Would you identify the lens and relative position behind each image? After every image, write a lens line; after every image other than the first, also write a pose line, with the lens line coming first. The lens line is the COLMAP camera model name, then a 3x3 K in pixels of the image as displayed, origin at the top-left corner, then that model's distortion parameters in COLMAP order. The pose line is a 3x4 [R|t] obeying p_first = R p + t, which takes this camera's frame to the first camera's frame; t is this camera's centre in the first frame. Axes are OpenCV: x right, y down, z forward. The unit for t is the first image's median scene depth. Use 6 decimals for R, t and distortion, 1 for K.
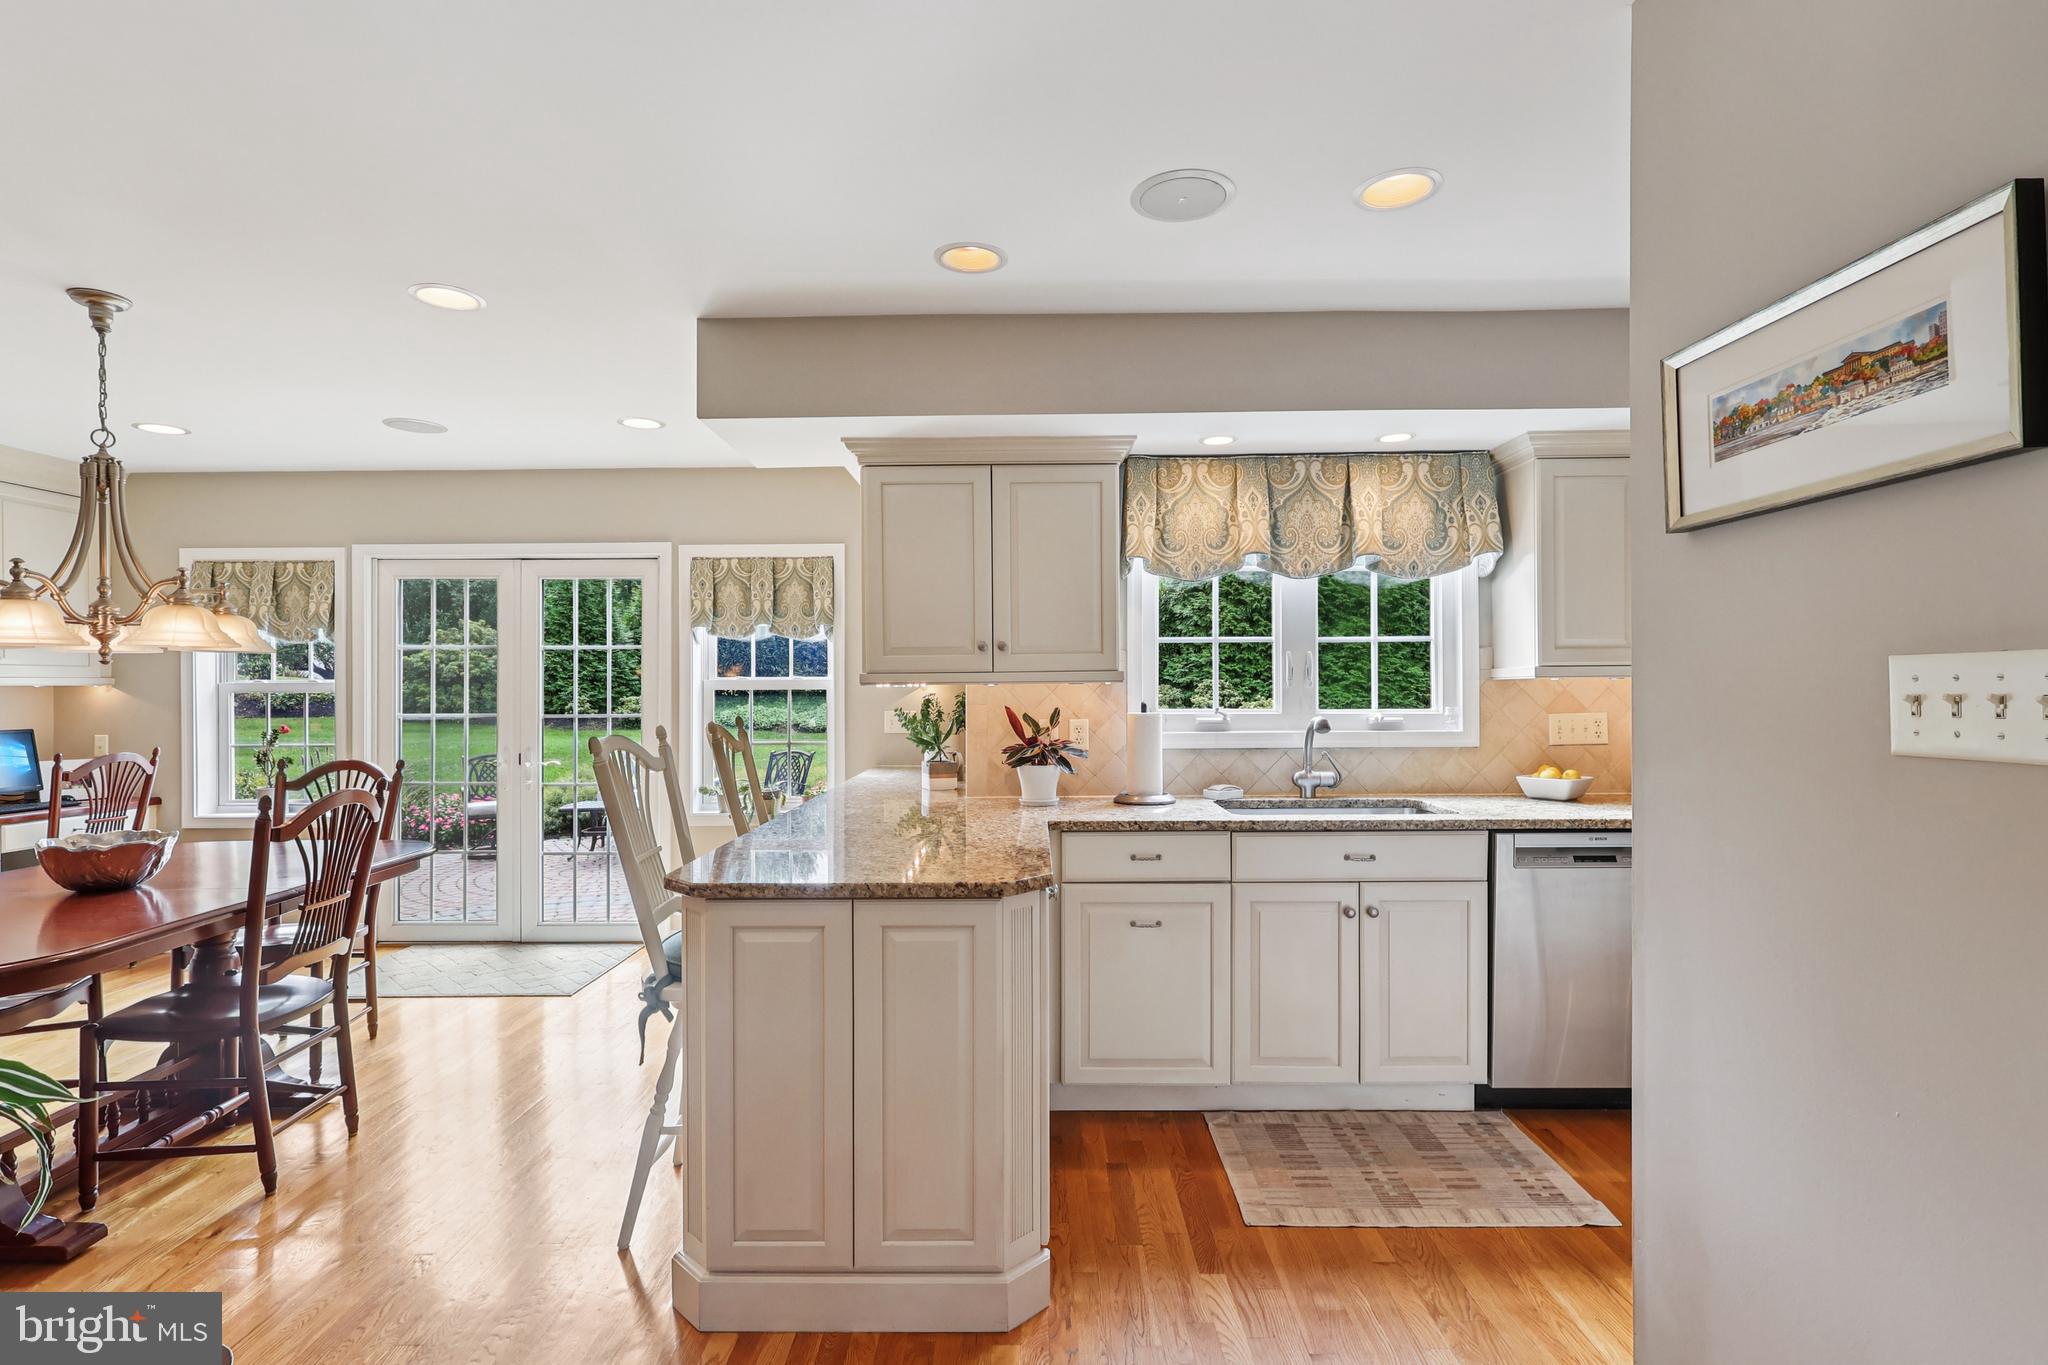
lens RADIAL K [[982.1, 0, 1016.6], [0, 982.1, 694.9], [0, 0, 1]] dist [-0.006199, 0.002840]
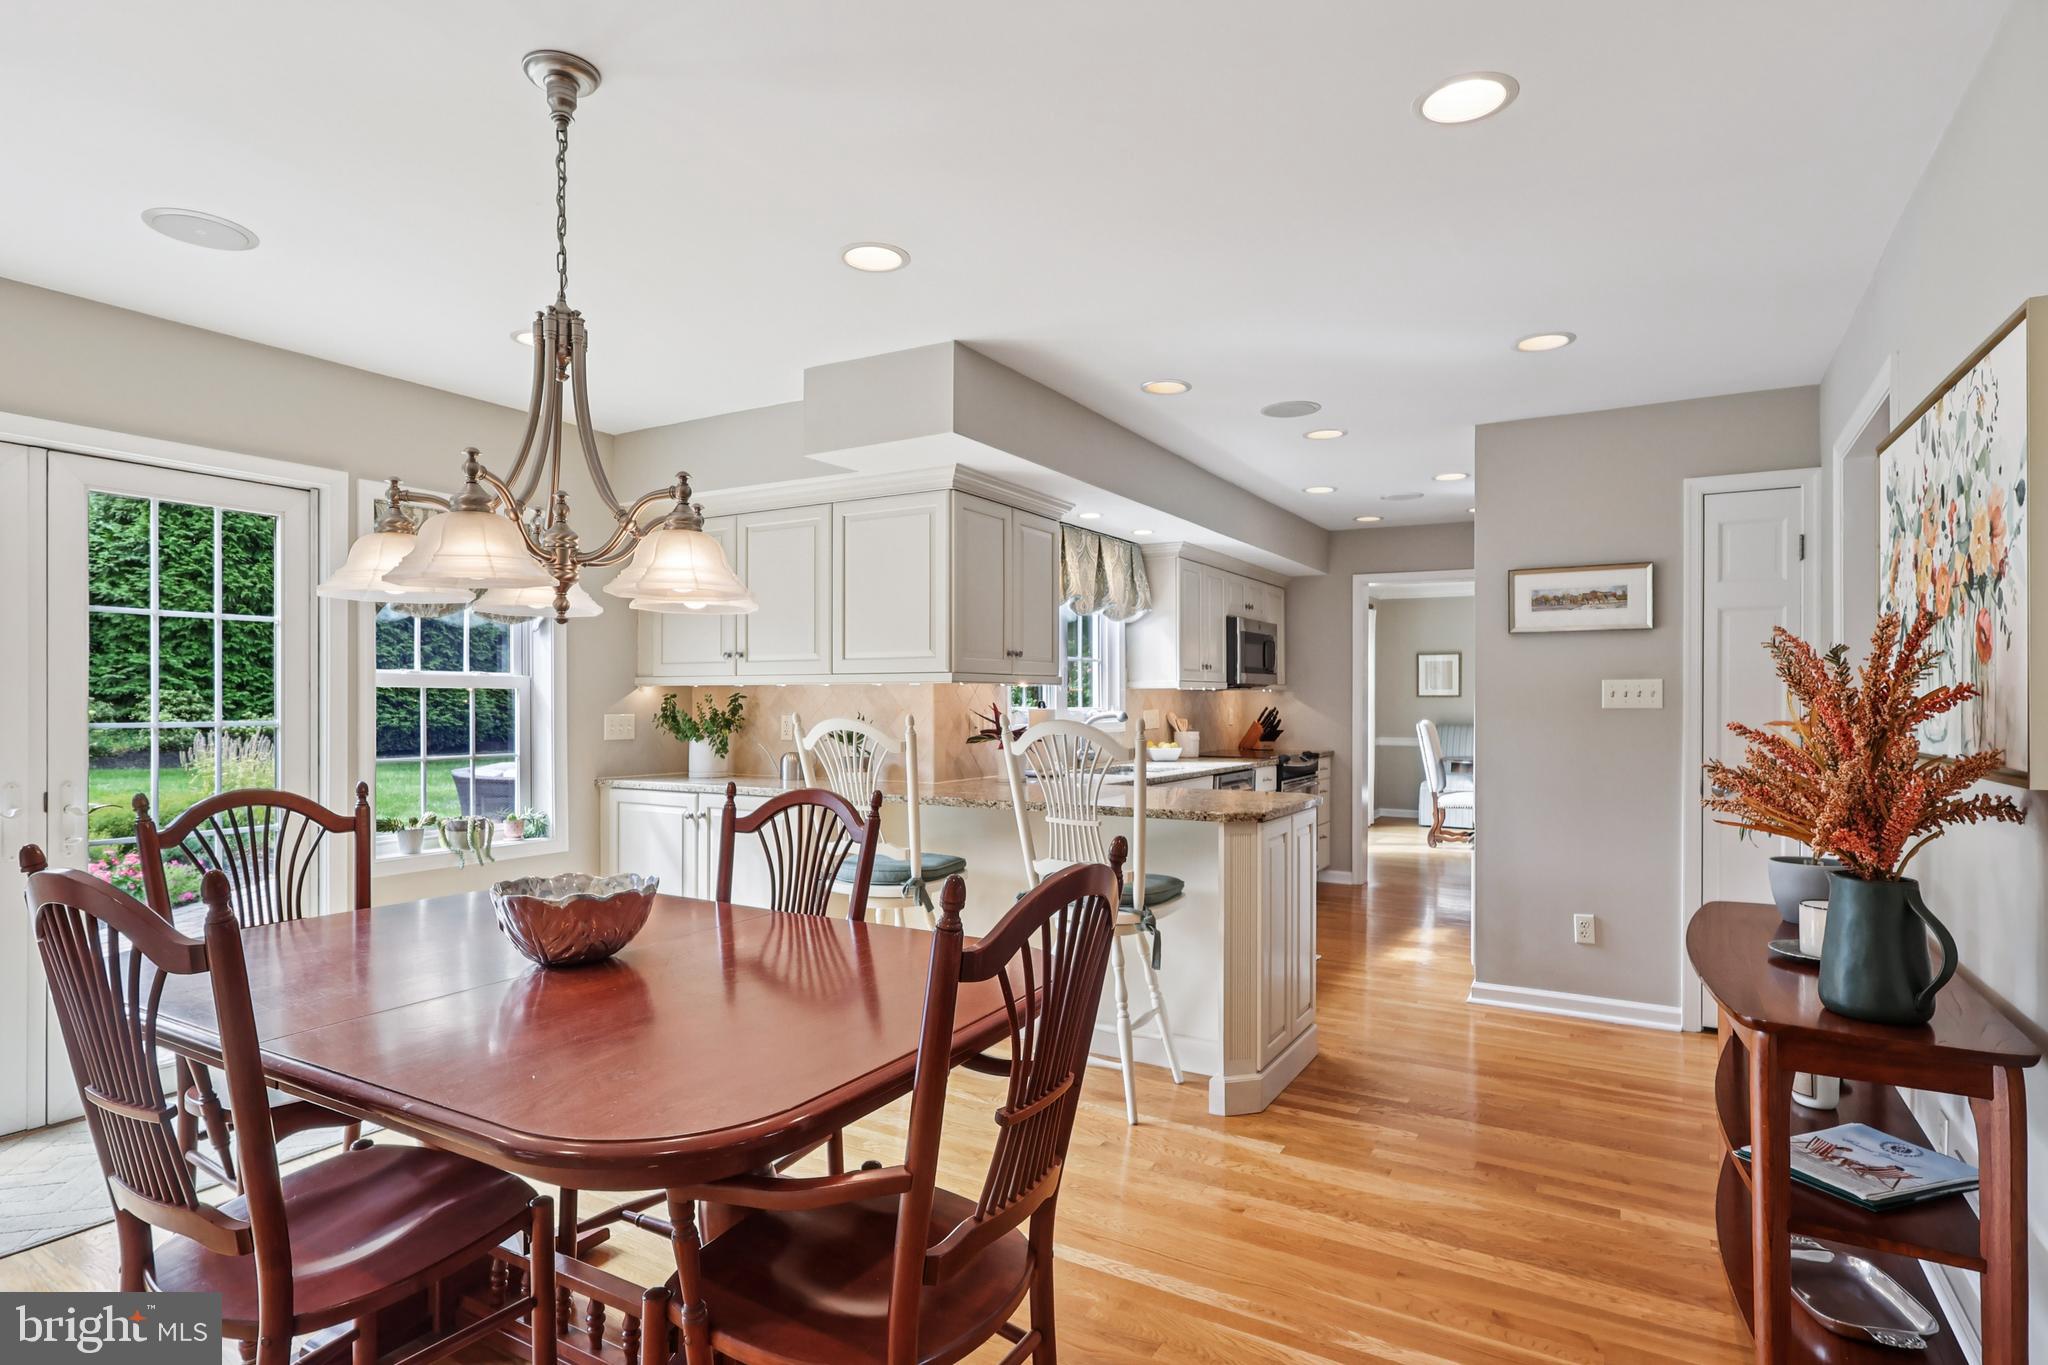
lens RADIAL K [[1085.9, 0, 1046.1], [0, 1085.9, 713.3], [0, 0, 1]] dist [-0.009646, -0.000099]
pose [[0.483375, -0.002115, 0.875411, -1.124787], [0.003666, 0.999993, 0.000392, 0.023693], [-0.875406, 0.003020, 0.483379, 0.281651]]
